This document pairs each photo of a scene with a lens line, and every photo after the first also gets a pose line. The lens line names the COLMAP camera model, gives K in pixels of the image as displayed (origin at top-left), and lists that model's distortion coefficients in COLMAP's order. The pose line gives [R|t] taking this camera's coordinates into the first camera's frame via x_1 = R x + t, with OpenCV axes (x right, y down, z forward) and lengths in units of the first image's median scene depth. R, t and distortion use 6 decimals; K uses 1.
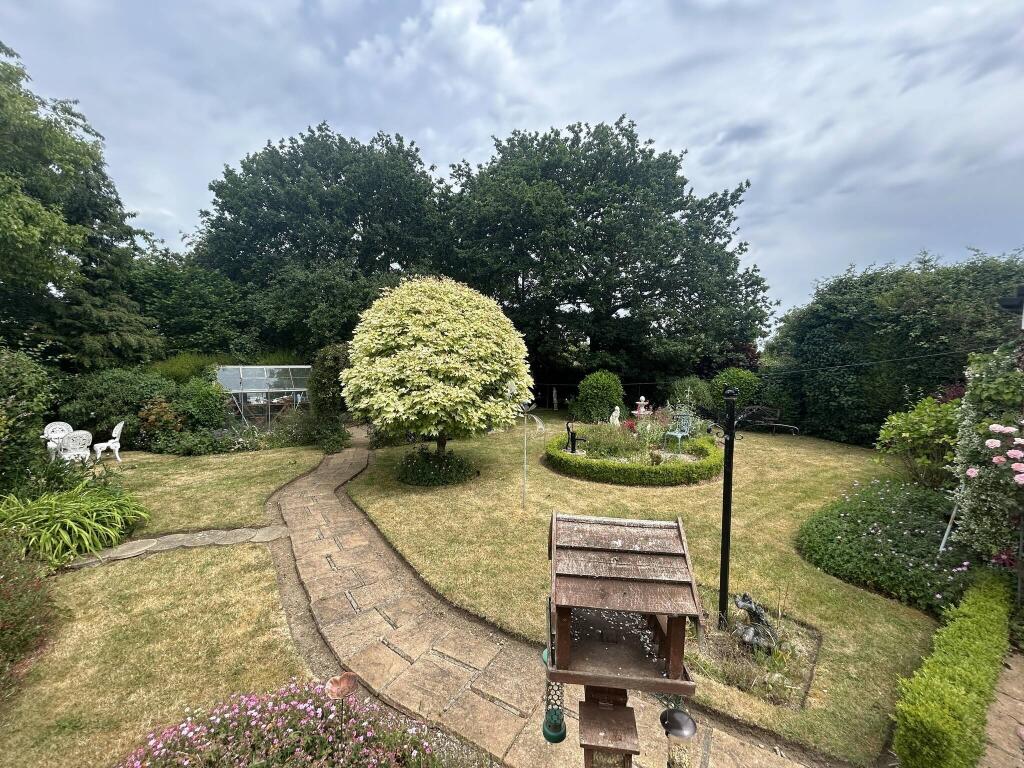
lens RADIAL K [[410.2, 0, 511.5], [0, 410.2, 384.0], [0, 0, 1]] dist [0.000341, 0.000002]
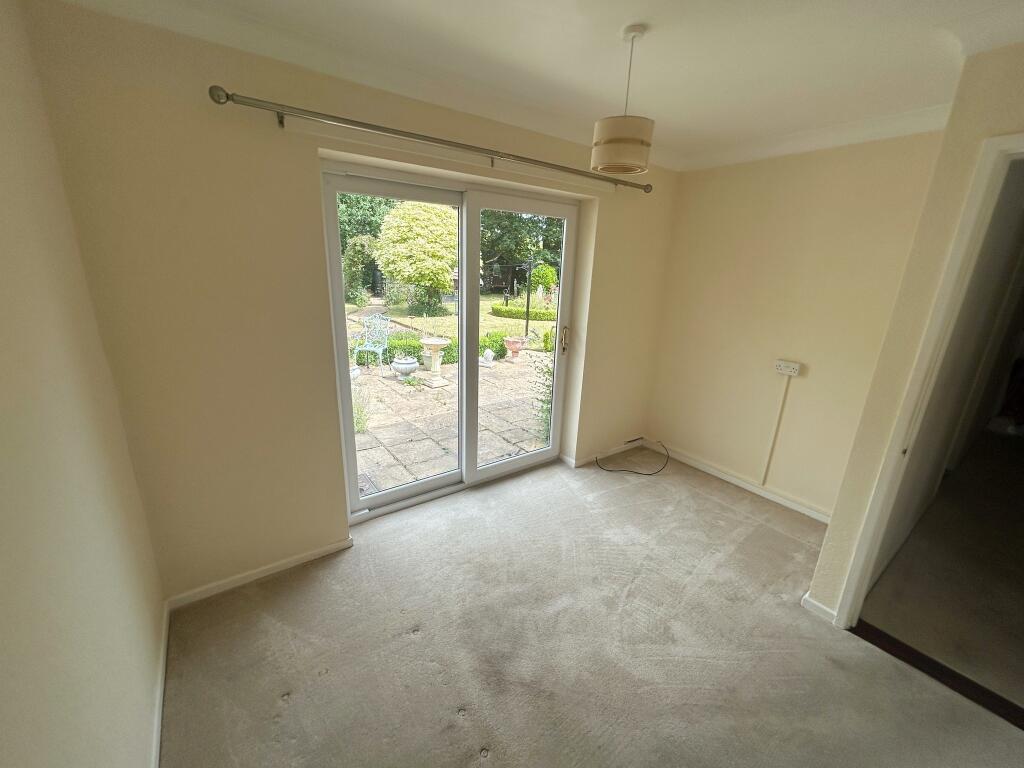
lens RADIAL K [[410.2, 0, 513.6], [0, 410.2, 385.2], [0, 0, 1]] dist [0.000341, 0.000002]
pose [[0.998690, 0.029395, 0.041878, 0.159520], [-0.038187, 0.972972, 0.227742, 0.123604], [-0.034051, -0.229043, 0.972820, -1.055484]]
